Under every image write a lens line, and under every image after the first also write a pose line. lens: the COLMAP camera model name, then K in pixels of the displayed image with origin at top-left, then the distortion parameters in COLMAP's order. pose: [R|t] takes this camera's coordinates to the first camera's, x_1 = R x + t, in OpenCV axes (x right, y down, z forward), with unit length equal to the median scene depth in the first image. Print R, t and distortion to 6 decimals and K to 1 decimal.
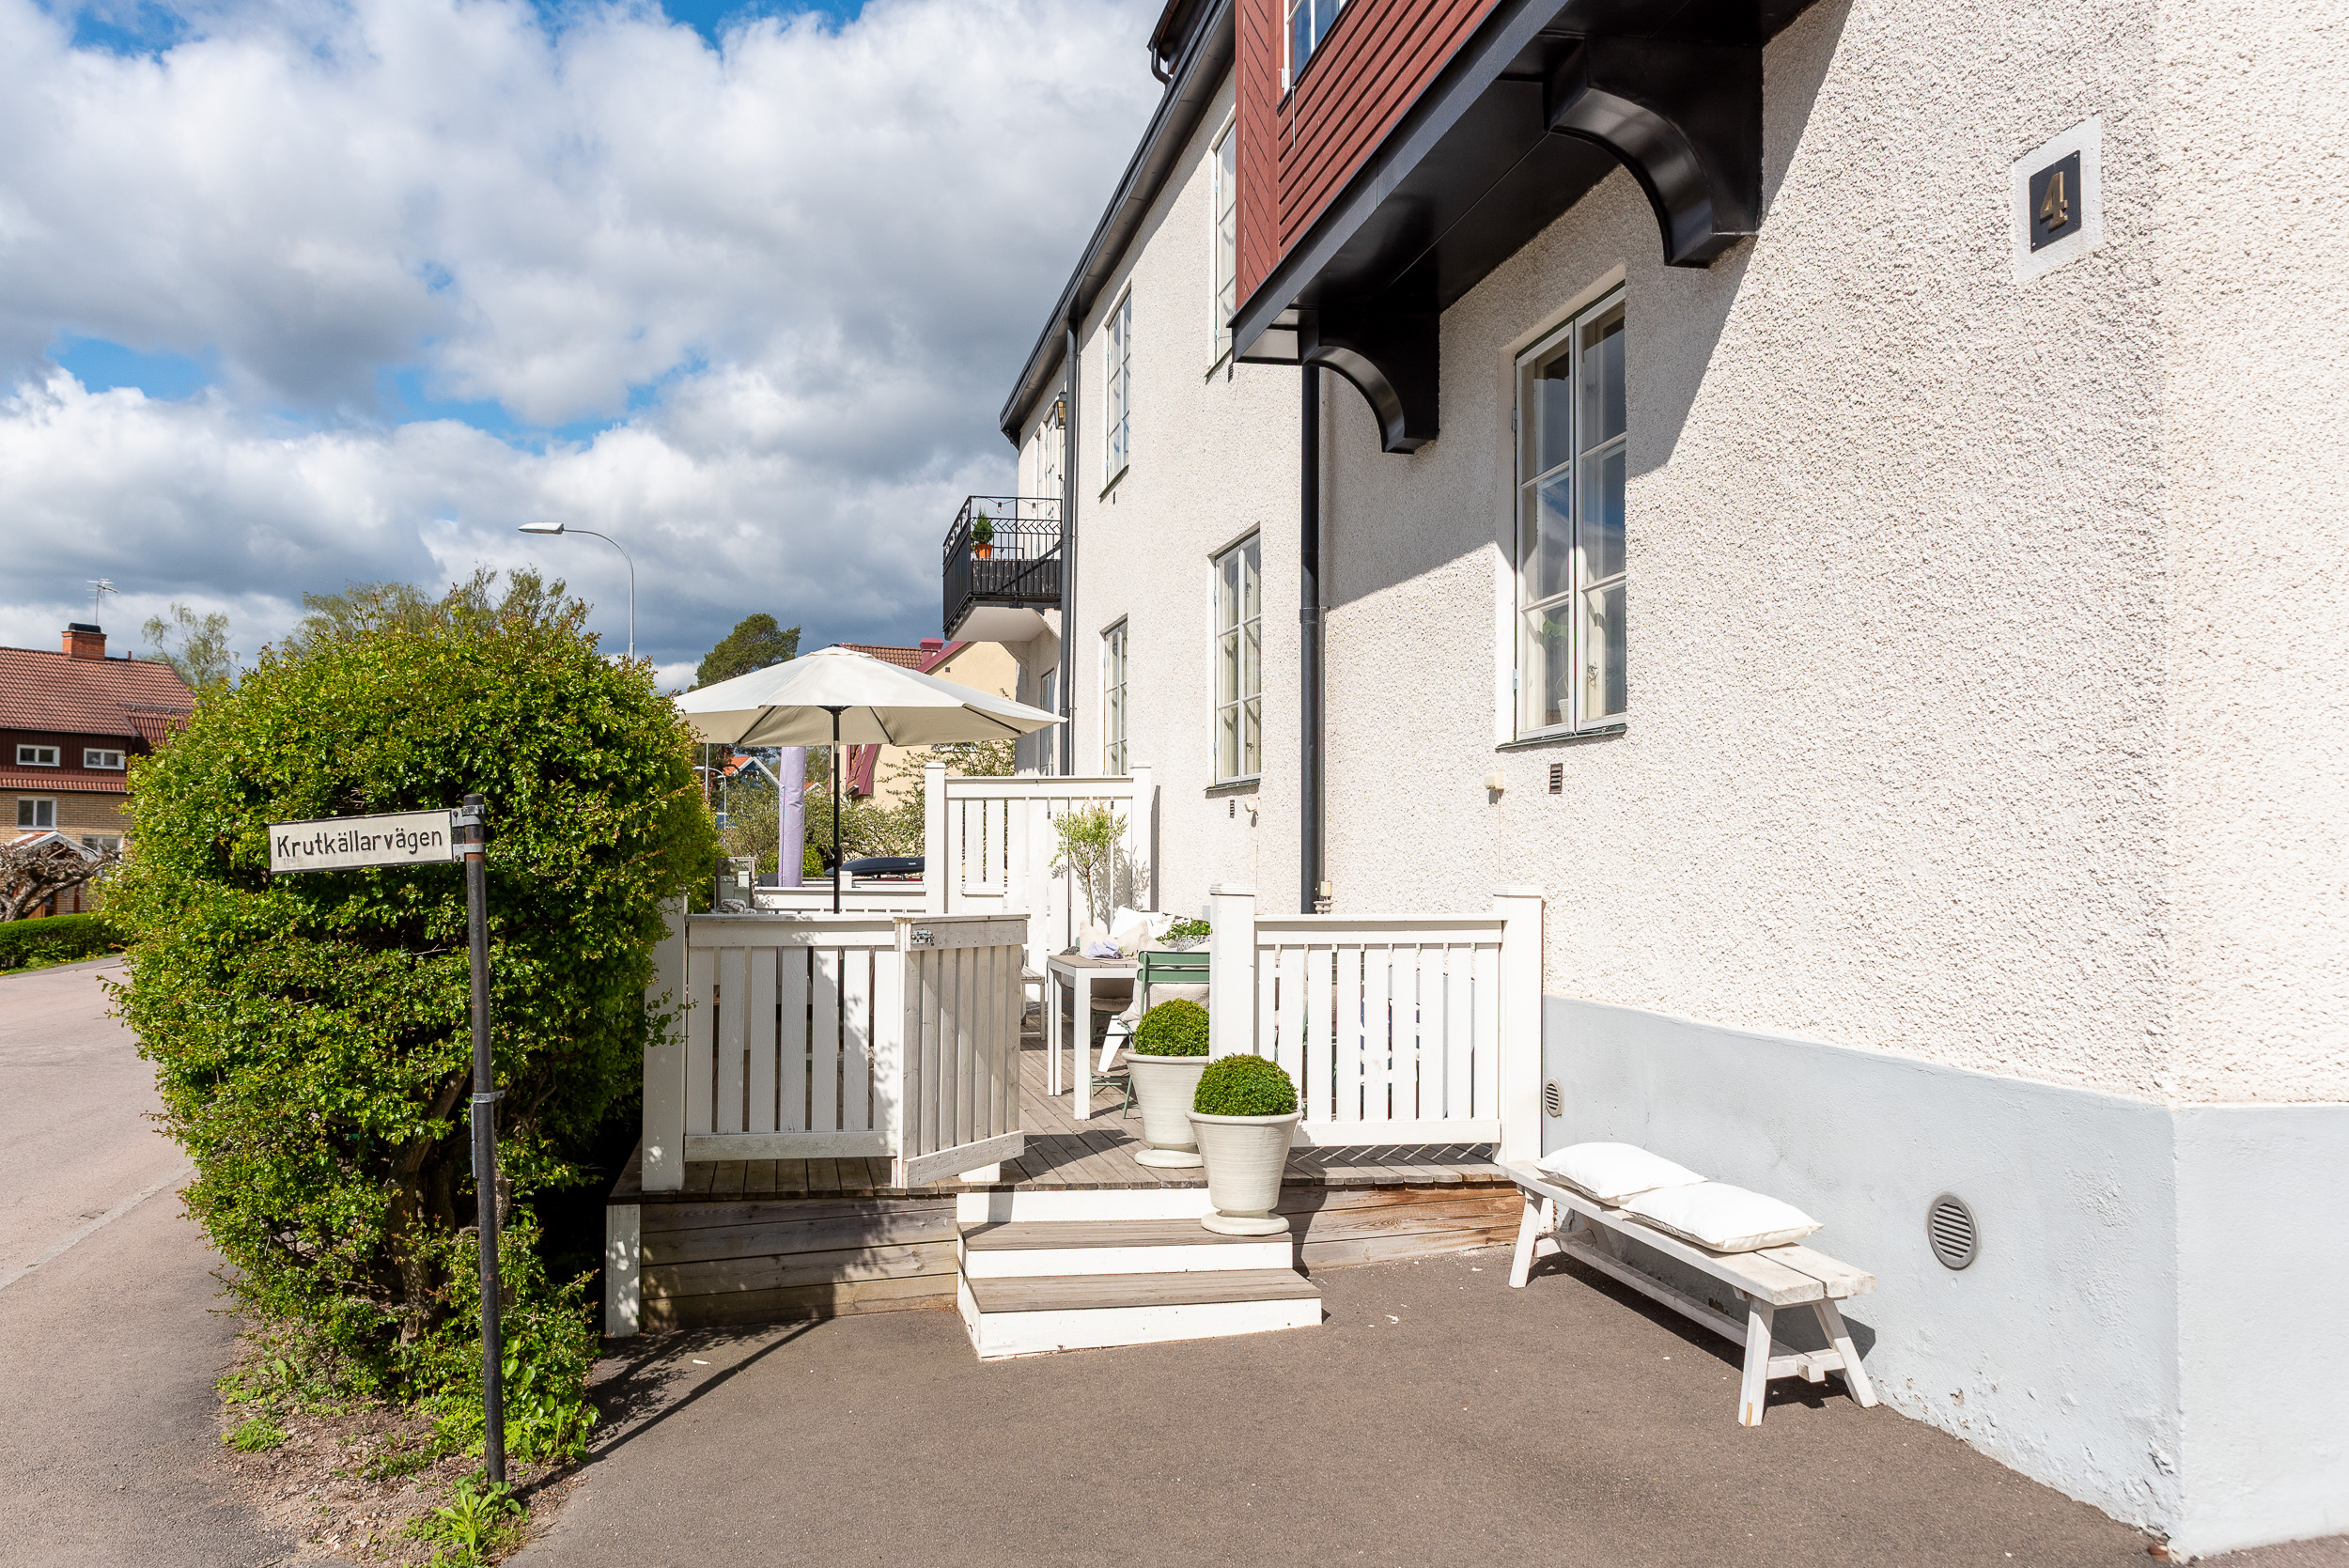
lens RADIAL K [[1663.7, 0, 1092.1], [0, 1663.7, 754.9], [0, 0, 1]] dist [-0.023868, 0.000133]
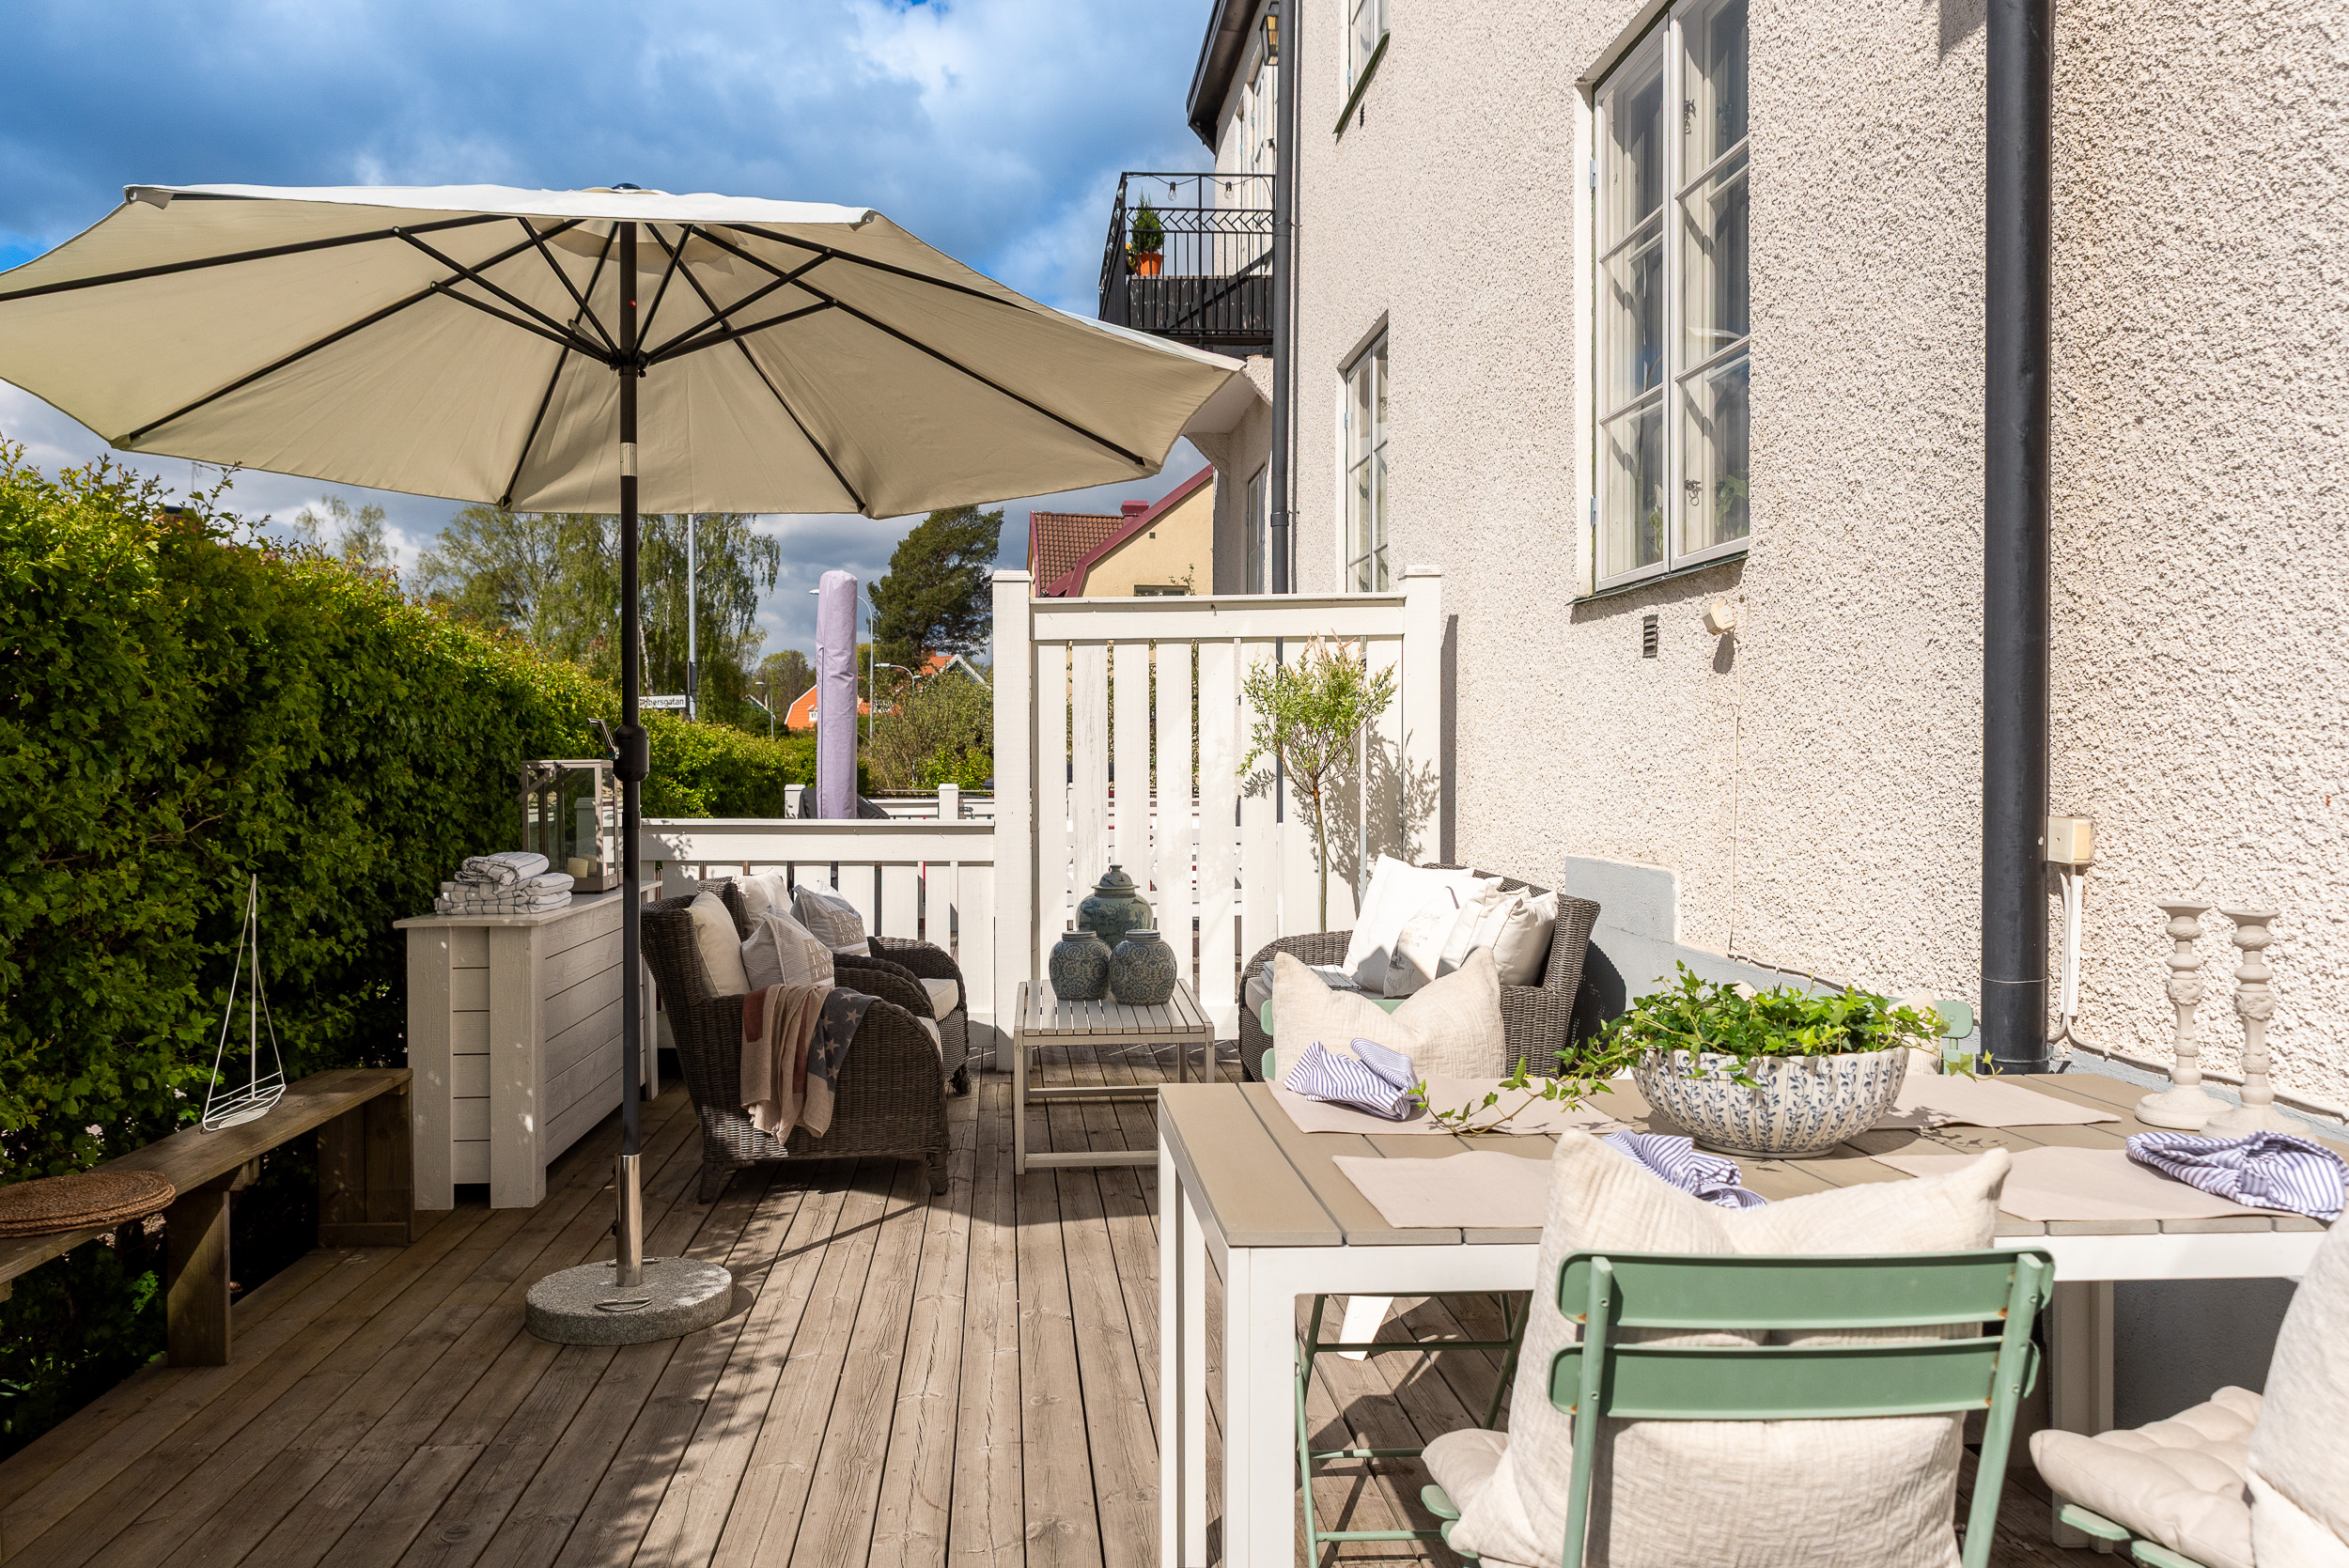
lens RADIAL K [[1756.1, 0, 1169.2], [0, 1756.1, 791.3], [0, 0, 1]] dist [-0.007318, -0.001502]
pose [[0.995774, -0.003581, -0.091765, 0.002268], [0.010557, 0.997079, 0.075648, 0.032289], [0.091226, -0.076297, 0.992903, 0.474093]]
